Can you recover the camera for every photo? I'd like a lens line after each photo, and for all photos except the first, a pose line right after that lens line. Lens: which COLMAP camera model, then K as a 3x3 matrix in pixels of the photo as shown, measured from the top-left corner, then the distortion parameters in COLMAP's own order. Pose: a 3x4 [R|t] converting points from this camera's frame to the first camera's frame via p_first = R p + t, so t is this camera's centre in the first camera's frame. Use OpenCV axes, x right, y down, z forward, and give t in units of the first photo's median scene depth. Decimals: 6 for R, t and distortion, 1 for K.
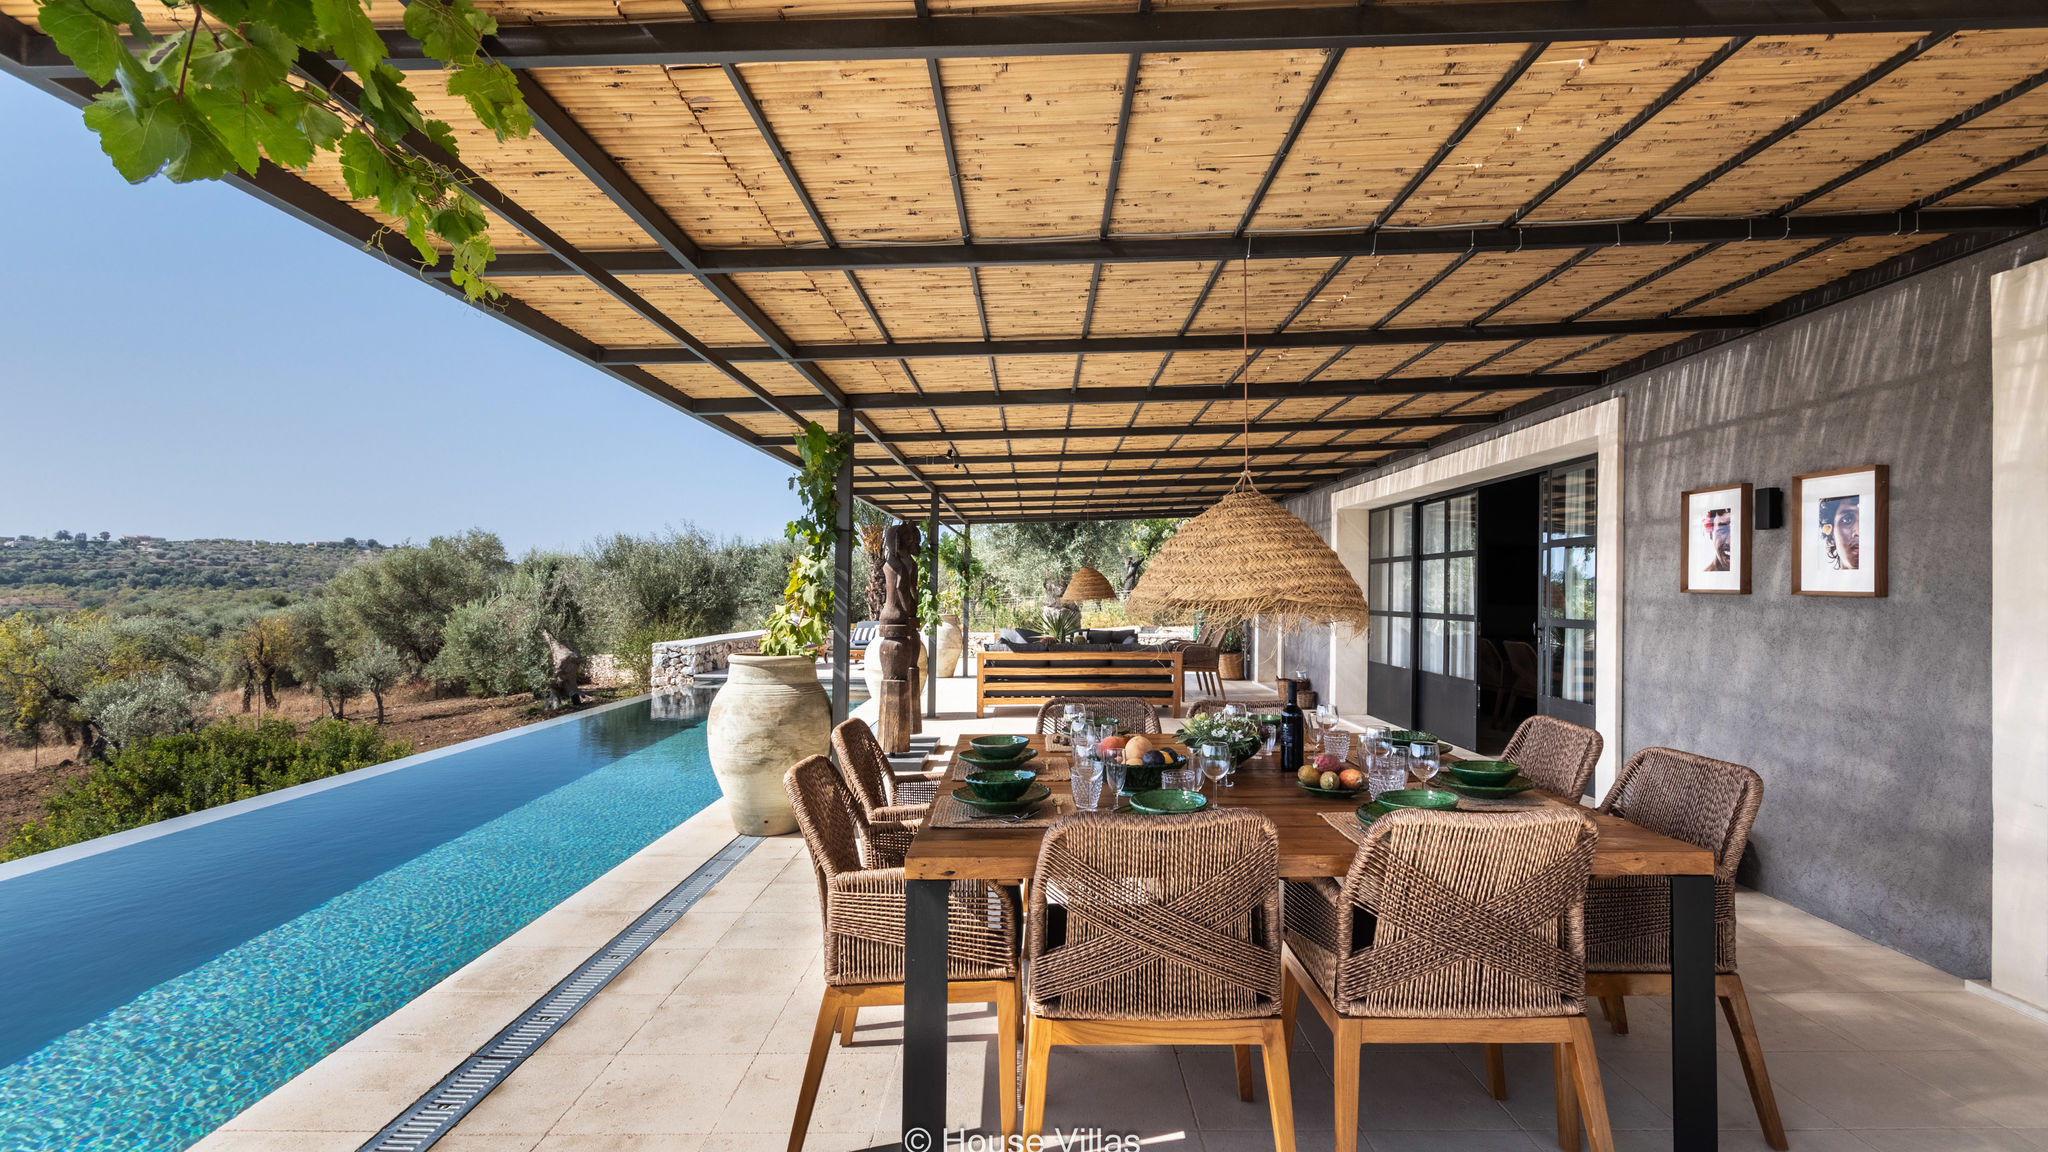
lens RADIAL K [[922.3, 0, 1024.0], [0, 922.3, 576.0], [0, 0, 1]] dist [0.005408, -0.000161]
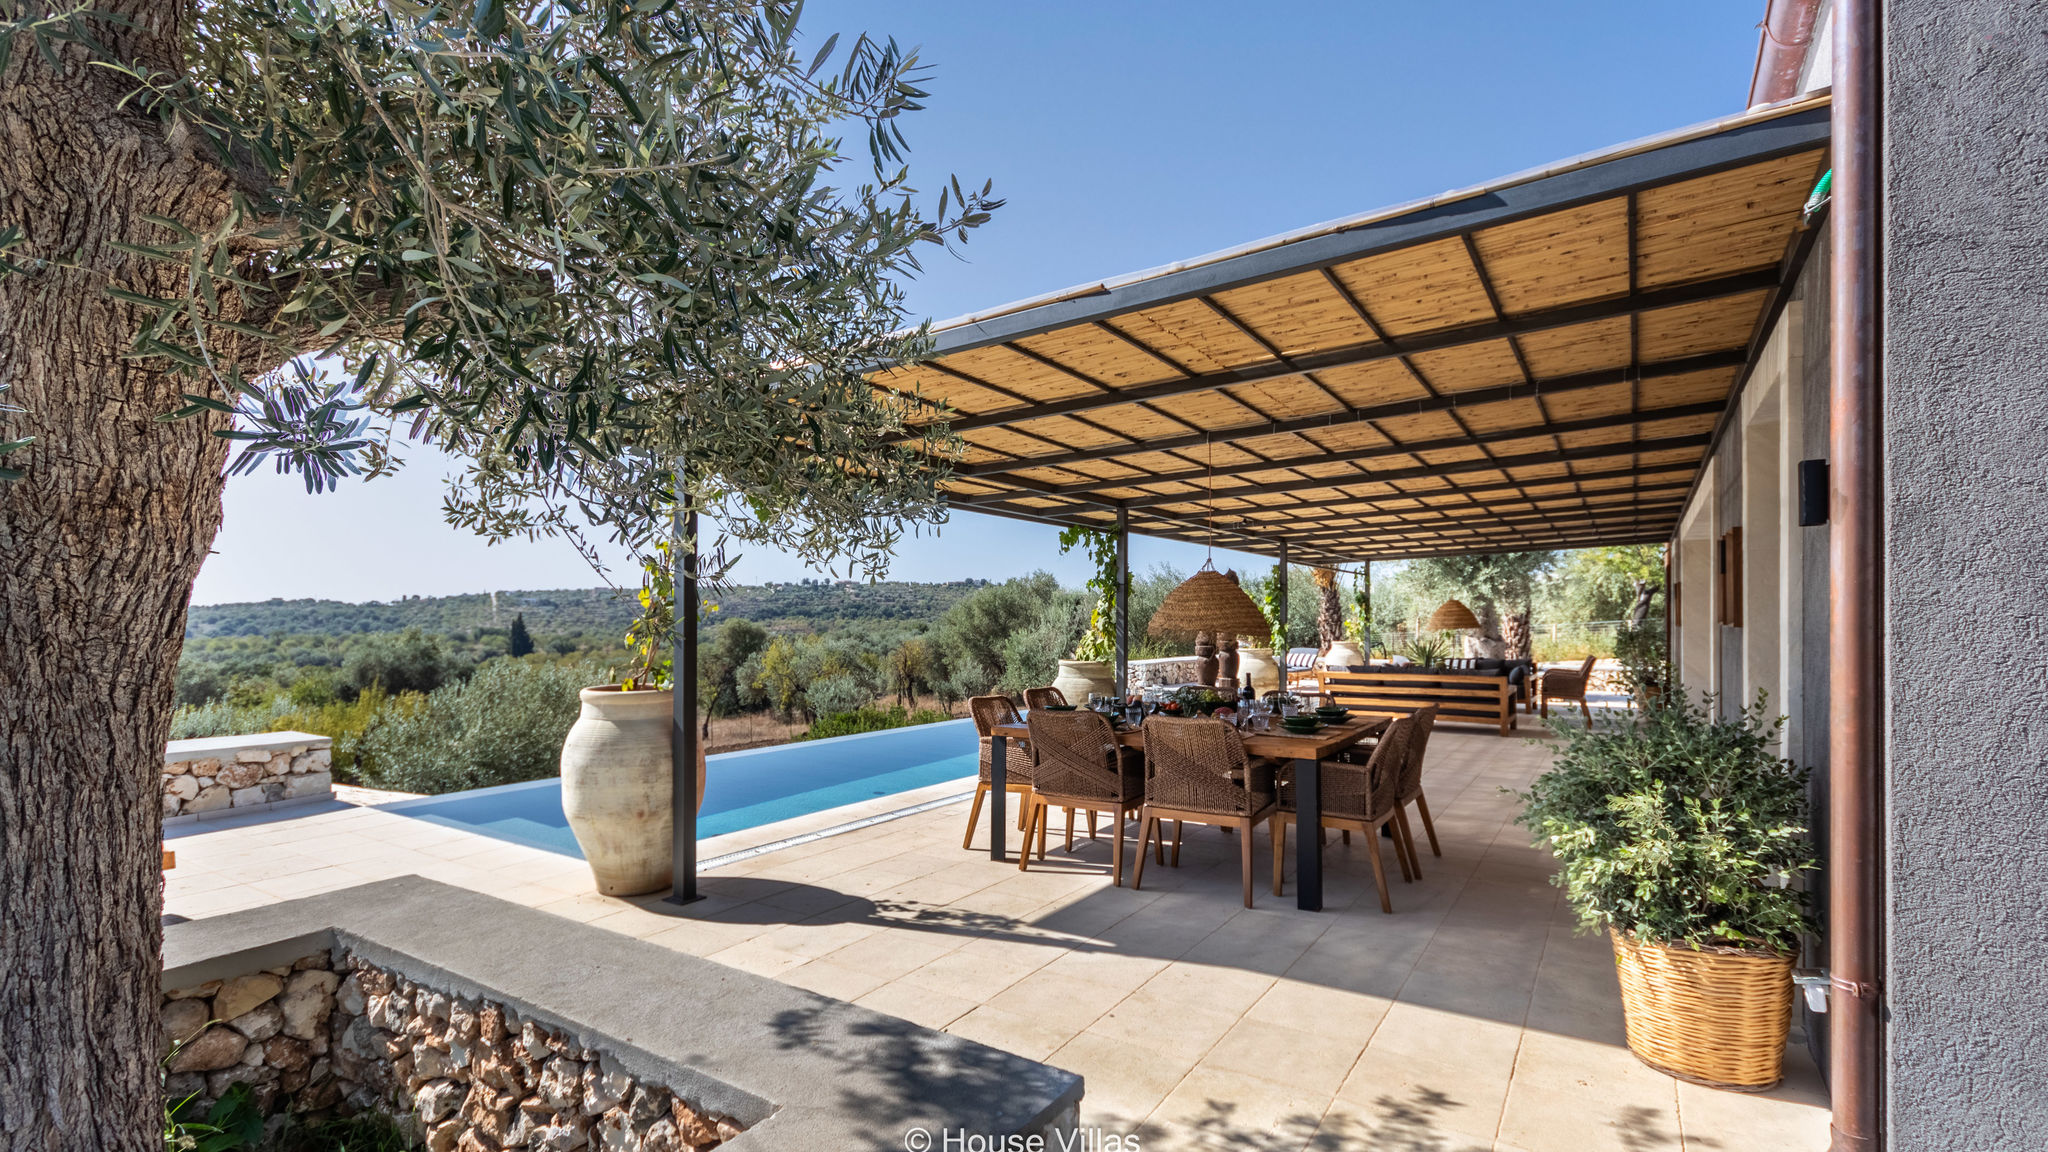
lens RADIAL K [[919.2, 0, 1027.9], [0, 919.2, 616.6], [0, 0, 1]] dist [0.009652, 0.000472]
pose [[0.843444, -0.003064, -0.537208, 0.104691], [0.009406, 0.999915, 0.009065, -0.001813], [0.537134, -0.012698, 0.843401, -0.086026]]
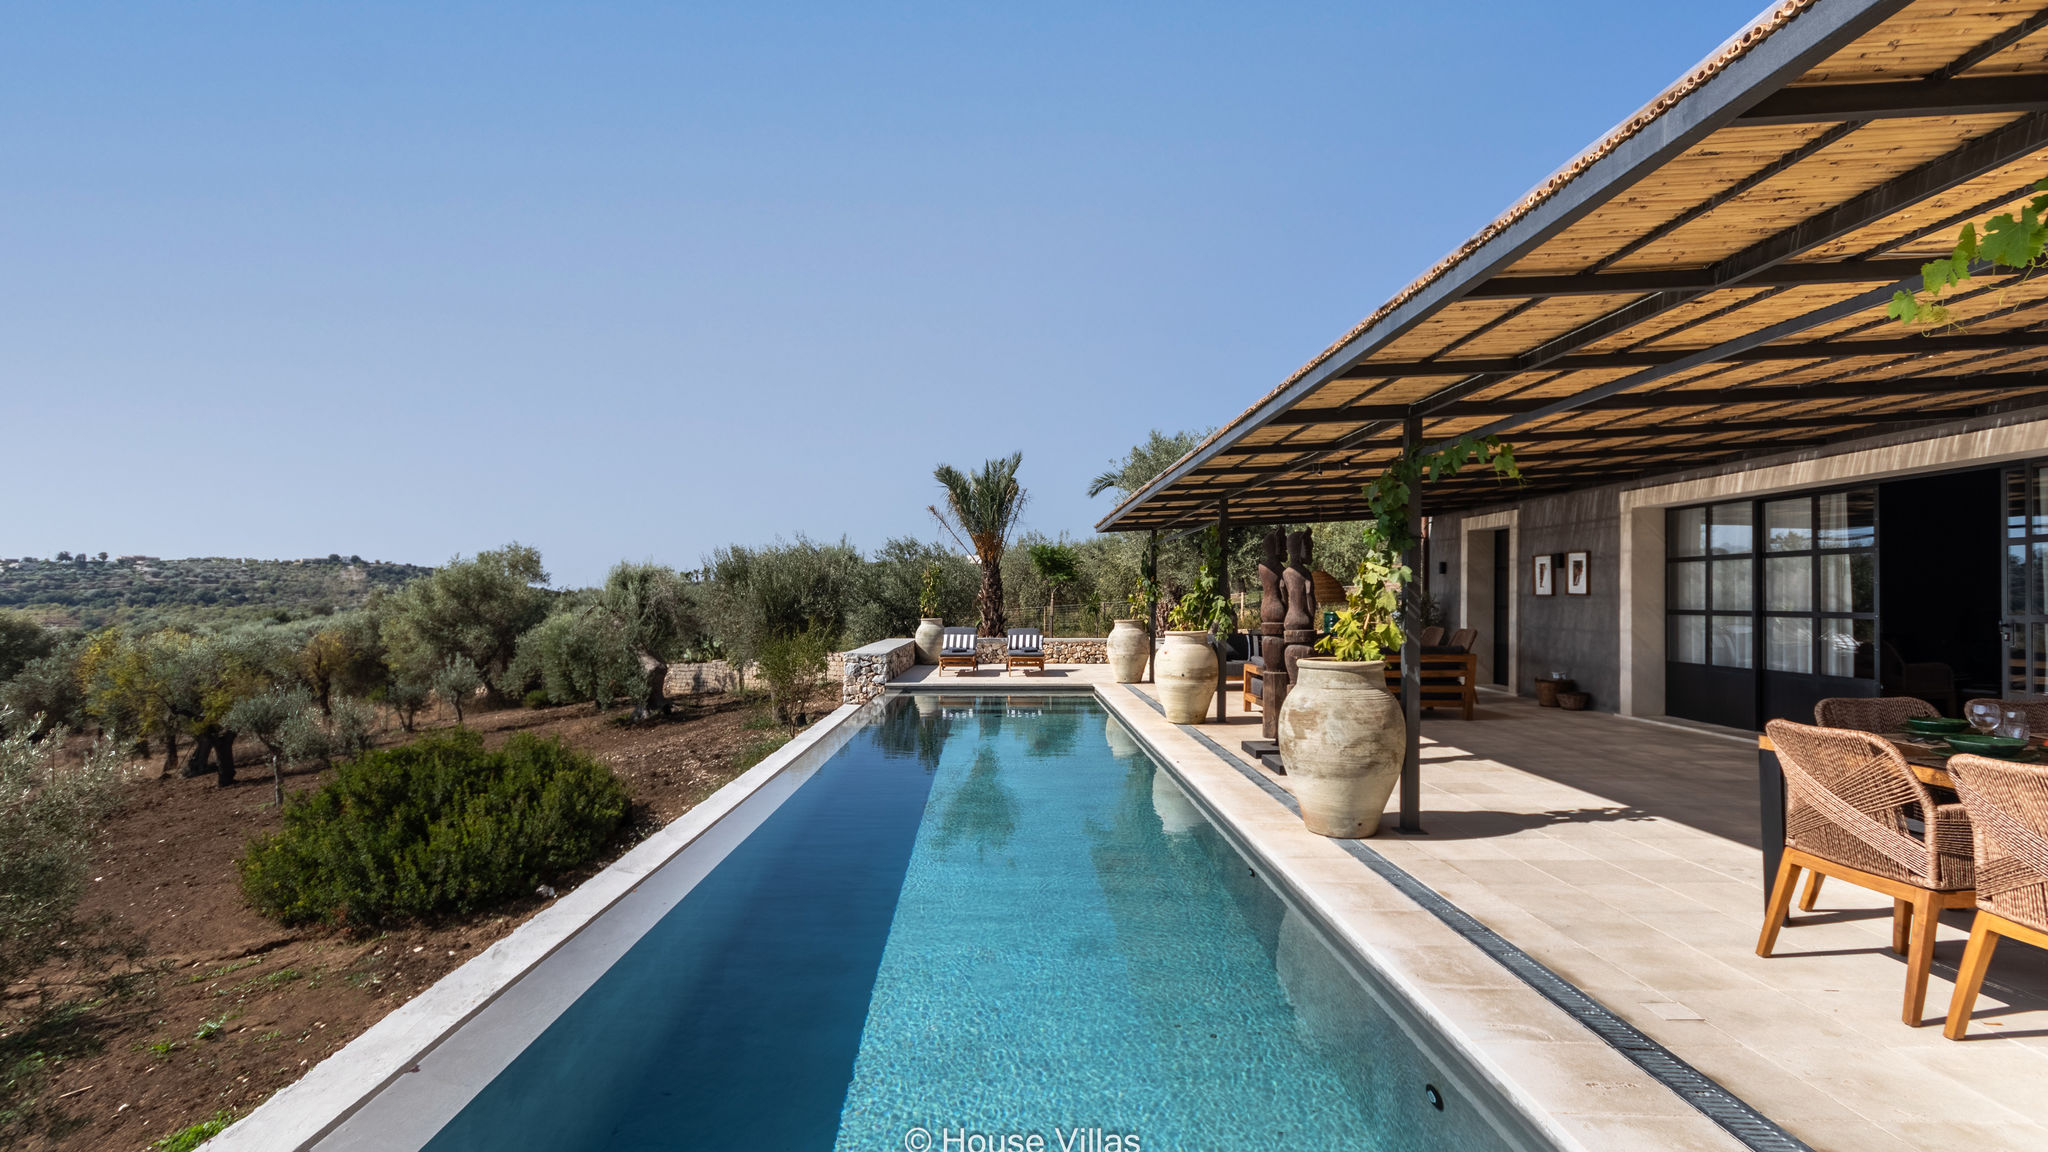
lens RADIAL K [[918.3, 0, 972.3], [0, 918.3, 588.9], [0, 0, 1]] dist [0.000773, 0.000018]
pose [[0.999671, -0.014507, -0.021141, -0.132441], [0.014658, 0.999868, 0.007044, -0.001284], [0.021036, -0.007351, 0.999752, -0.003936]]
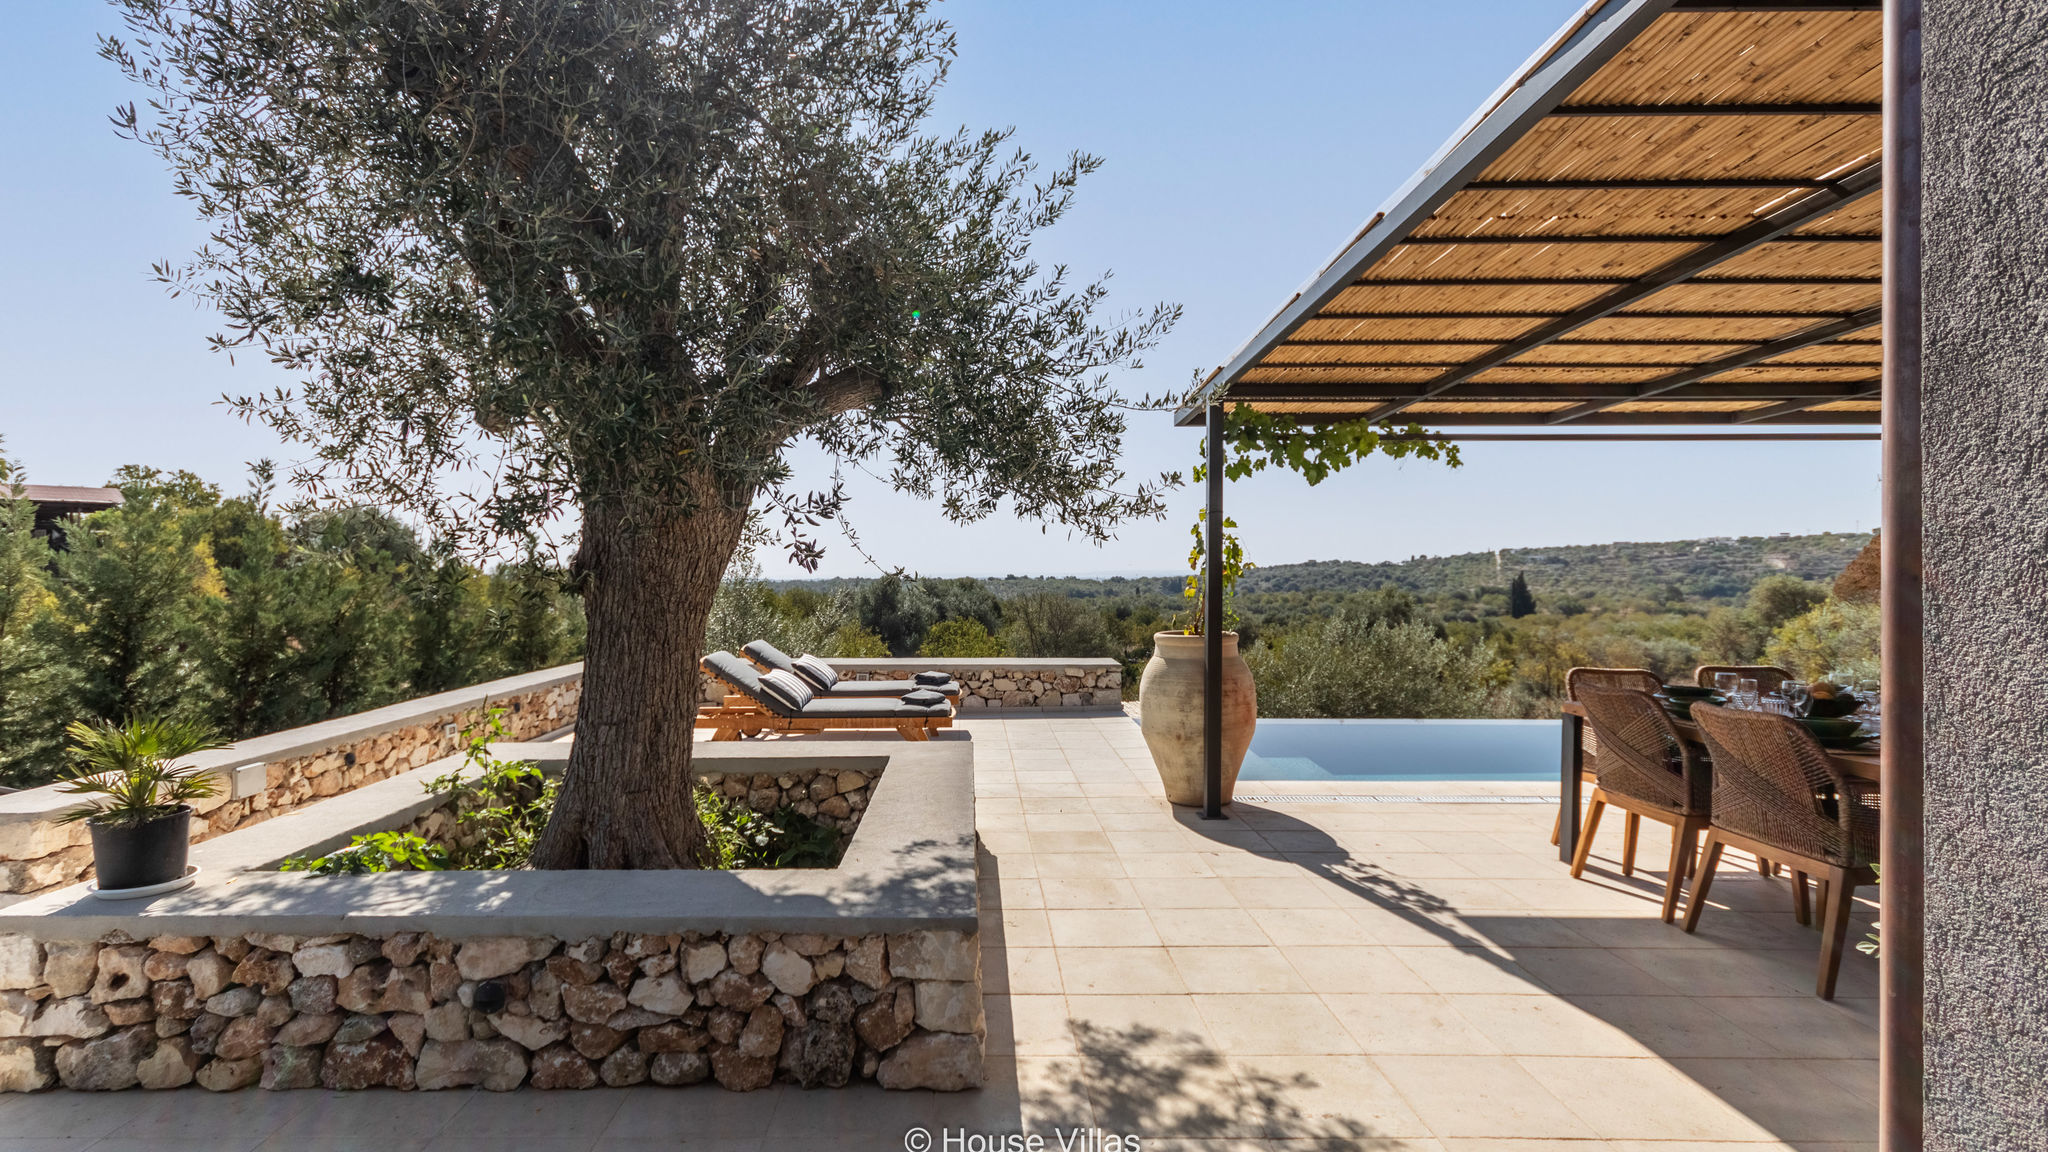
lens RADIAL K [[981.2, 0, 1024.0], [0, 981.2, 576.0], [0, 0, 1]] dist [-0.003012, -0.000063]
pose [[0.030643, -0.004075, -0.999522, 0.165957], [0.016050, 0.999865, -0.003584, -0.000163], [0.999402, -0.015933, 0.030704, -0.025820]]
